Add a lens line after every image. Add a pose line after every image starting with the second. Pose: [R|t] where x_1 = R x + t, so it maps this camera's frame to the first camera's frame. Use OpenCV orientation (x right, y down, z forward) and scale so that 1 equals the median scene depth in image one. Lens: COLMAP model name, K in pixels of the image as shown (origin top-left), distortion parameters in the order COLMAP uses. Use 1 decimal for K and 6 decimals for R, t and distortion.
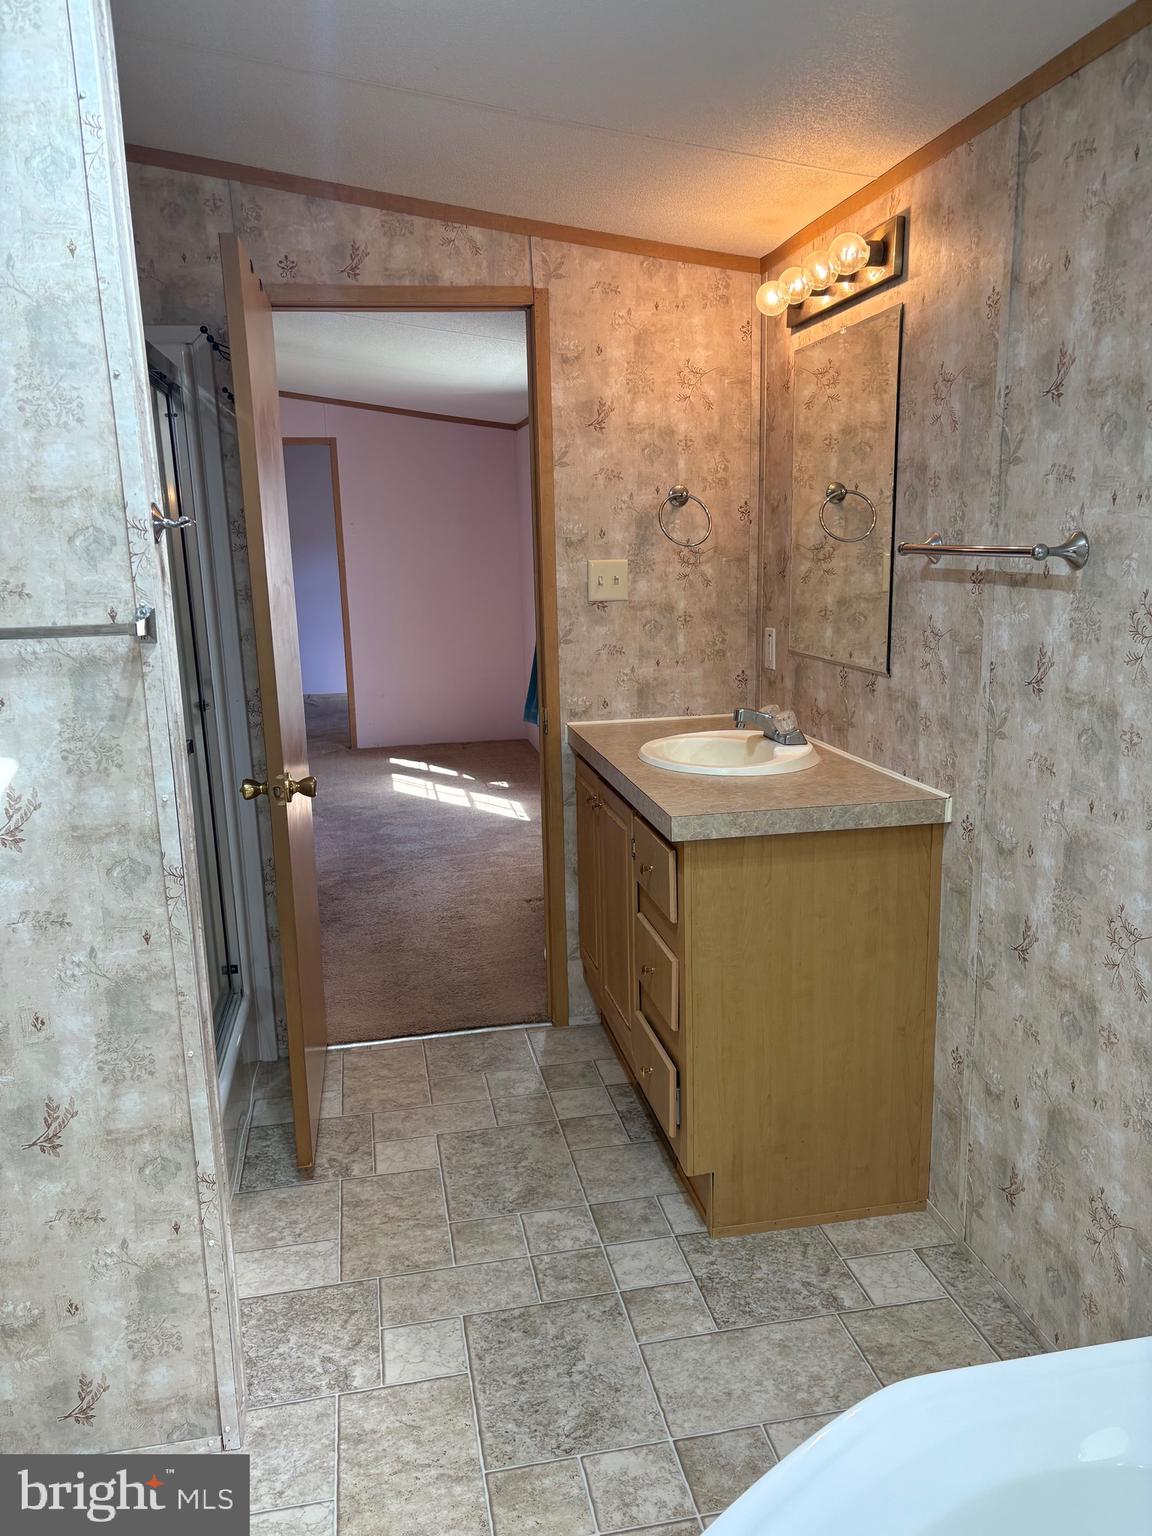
lens RADIAL K [[1159.4, 0, 571.7], [0, 1159.4, 782.4], [0, 0, 1]] dist [0.071926, -0.080713]
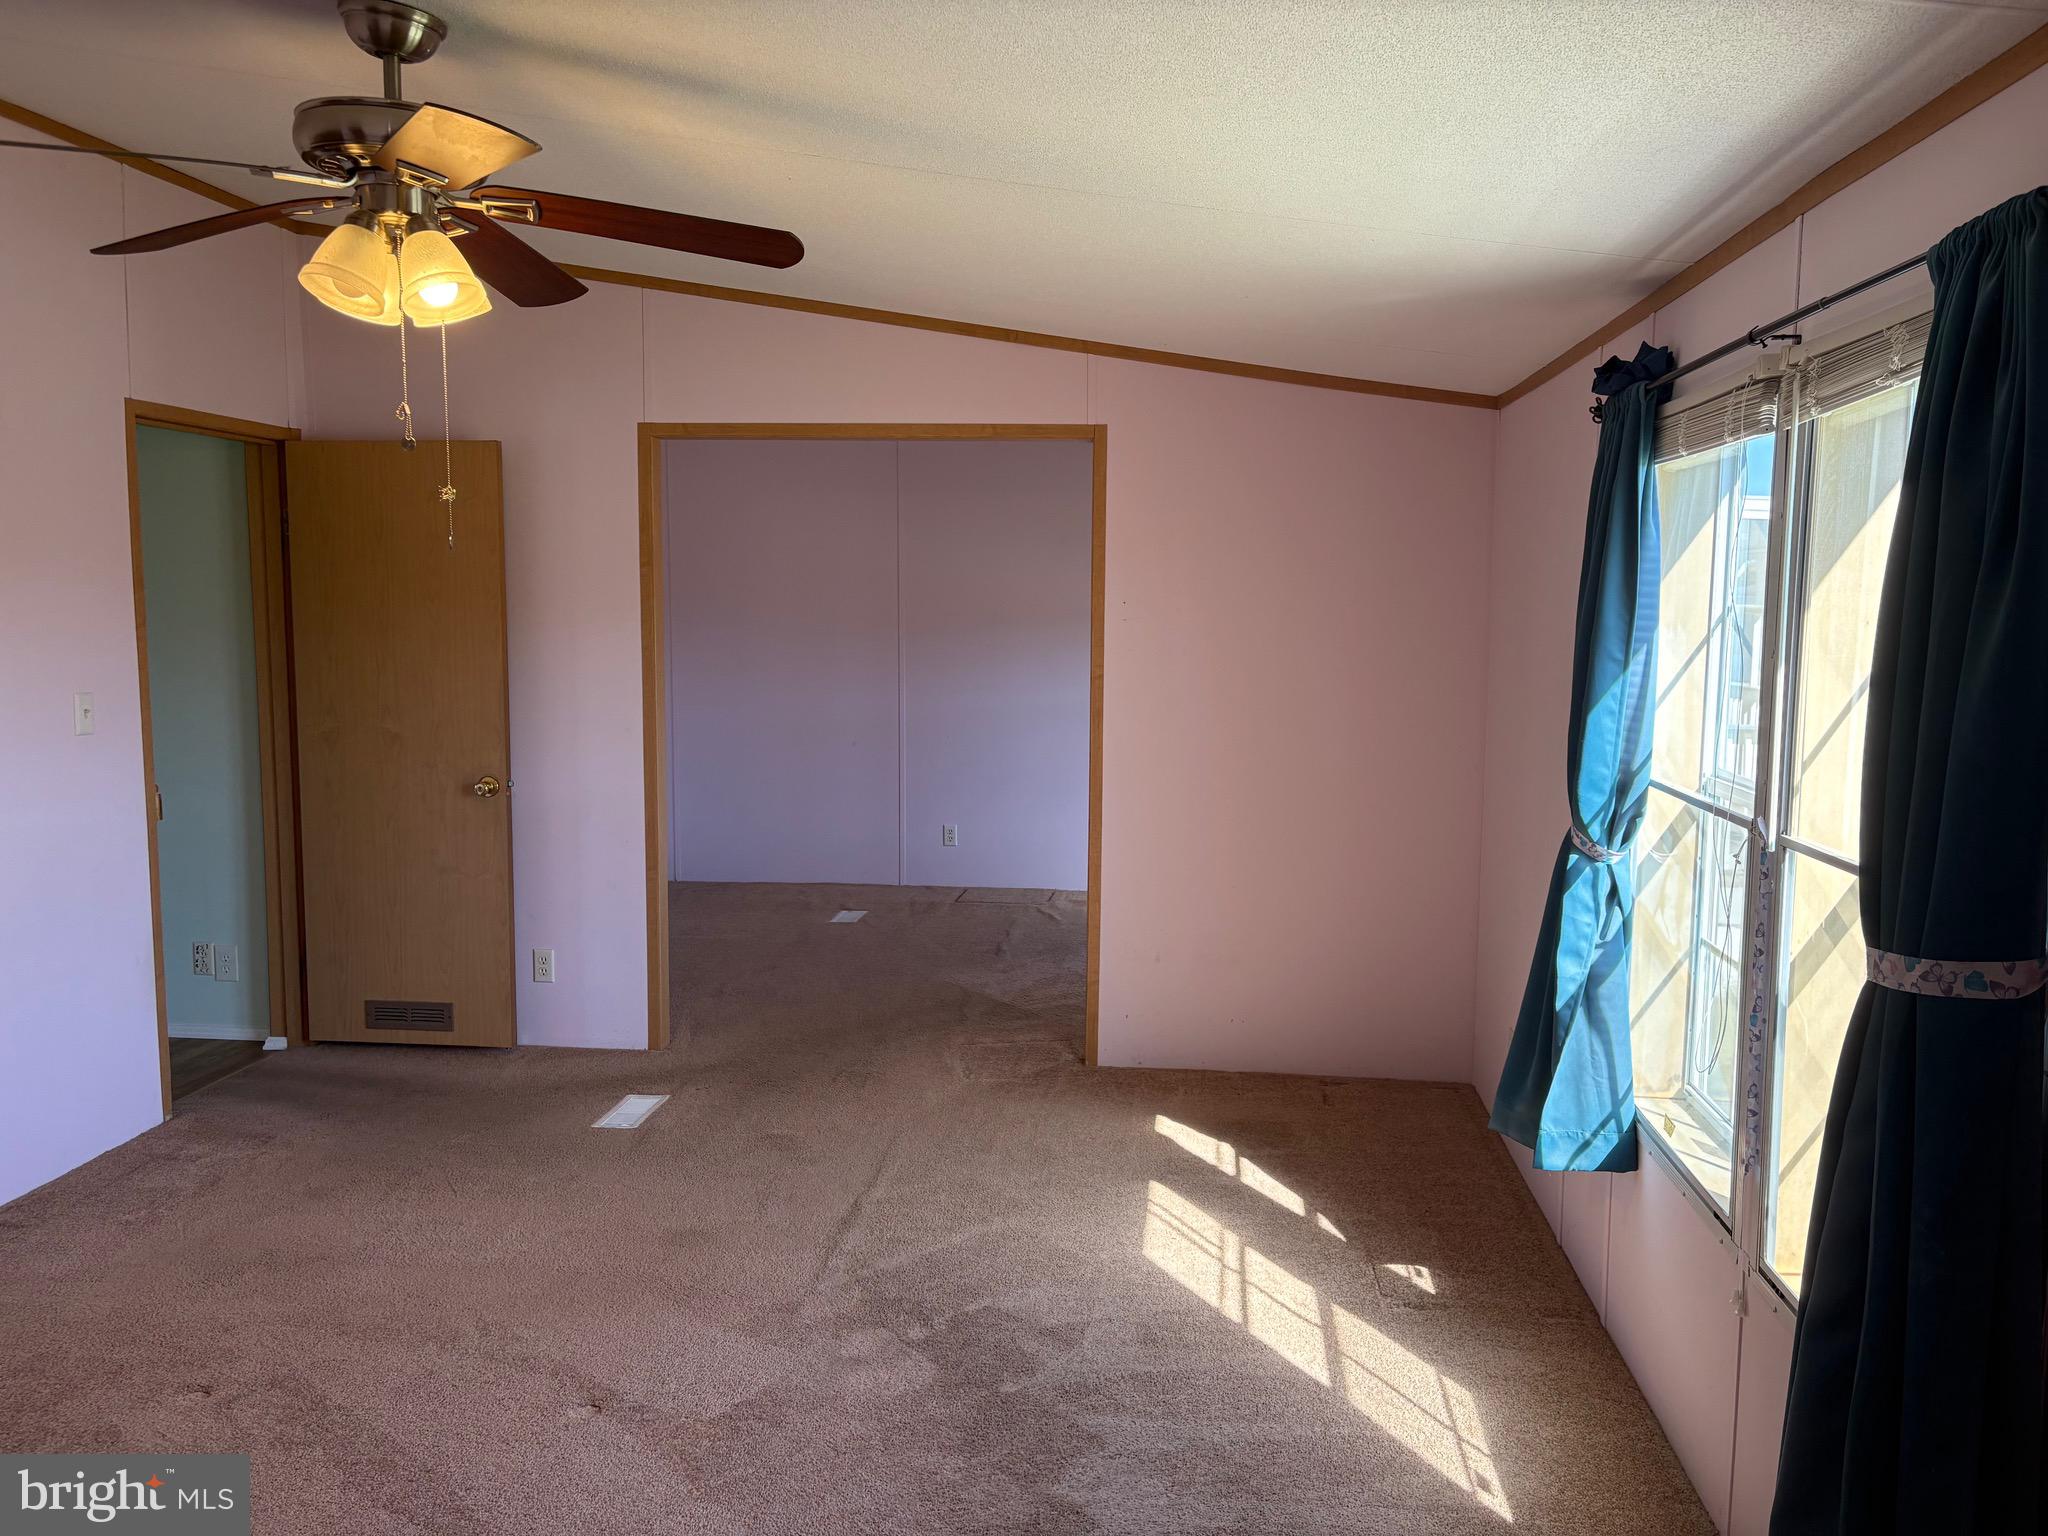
lens RADIAL K [[1545.5, 0, 1028.3], [0, 1545.5, 761.0], [0, 0, 1]] dist [0.049187, -0.043910]
pose [[0.955686, 0.065335, -0.287047, -0.050452], [-0.094733, 0.991450, -0.089735, -0.118985], [0.278730, 0.112951, 0.953704, 0.487814]]
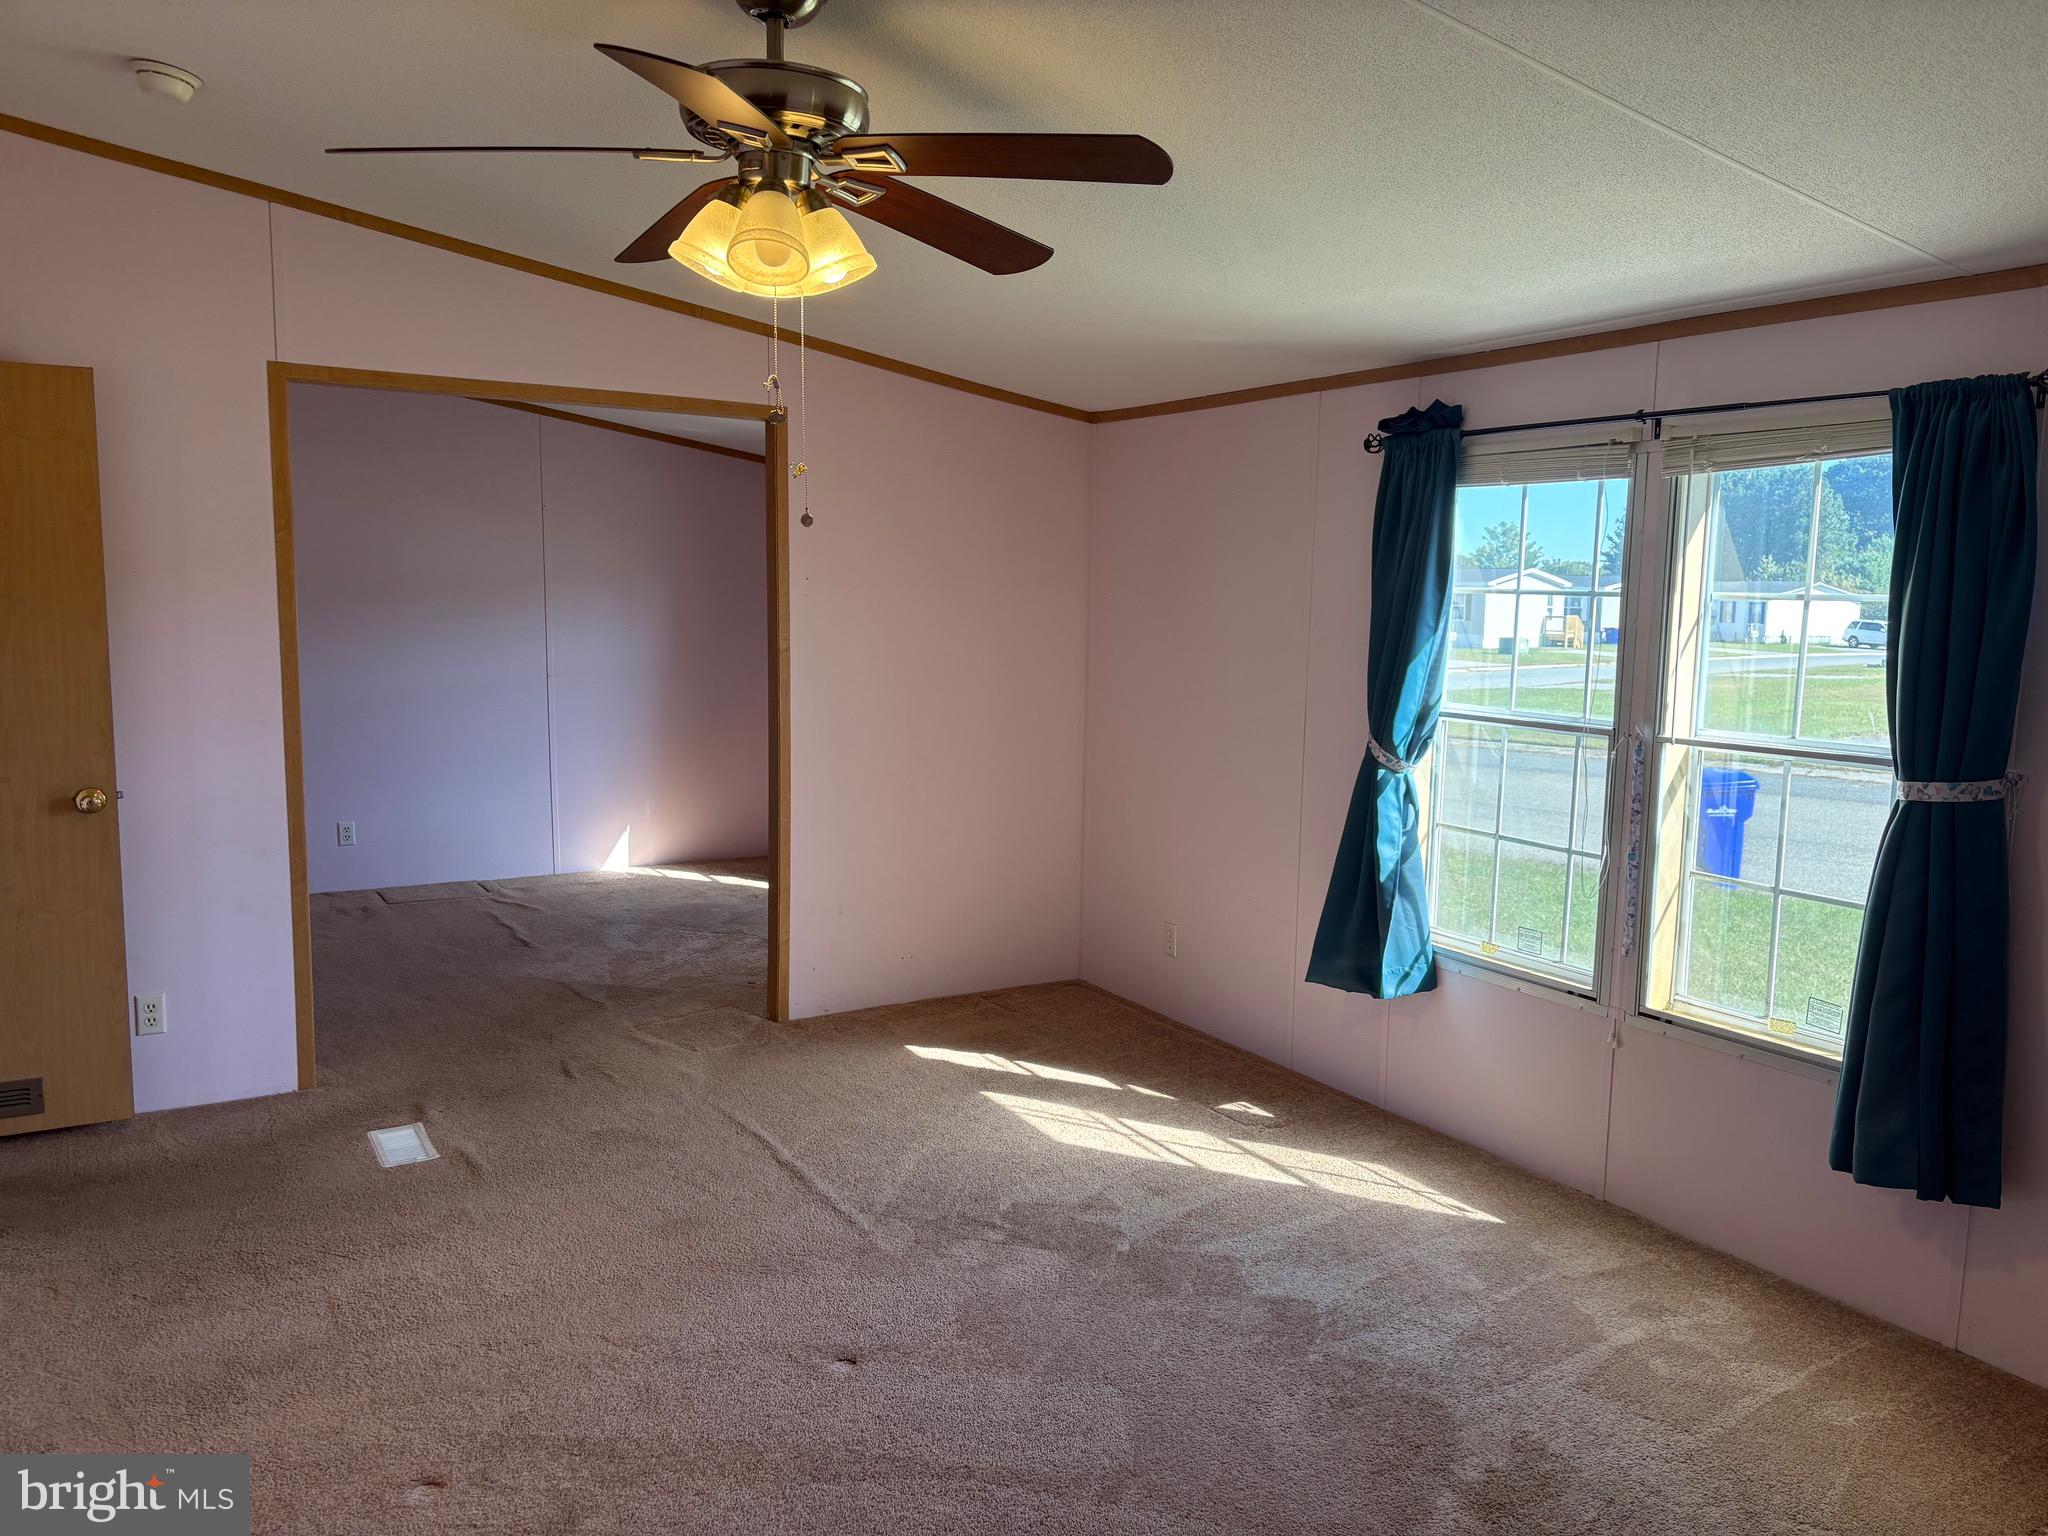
lens RADIAL K [[1545.8, 0, 1026.6], [0, 1545.8, 774.5], [0, 0, 1]] dist [0.071926, -0.080713]
pose [[0.935895, 0.001614, 0.352276, -0.414892], [0.030958, 0.995744, -0.086809, -0.093630], [-0.350917, 0.092150, 0.931861, 0.431963]]
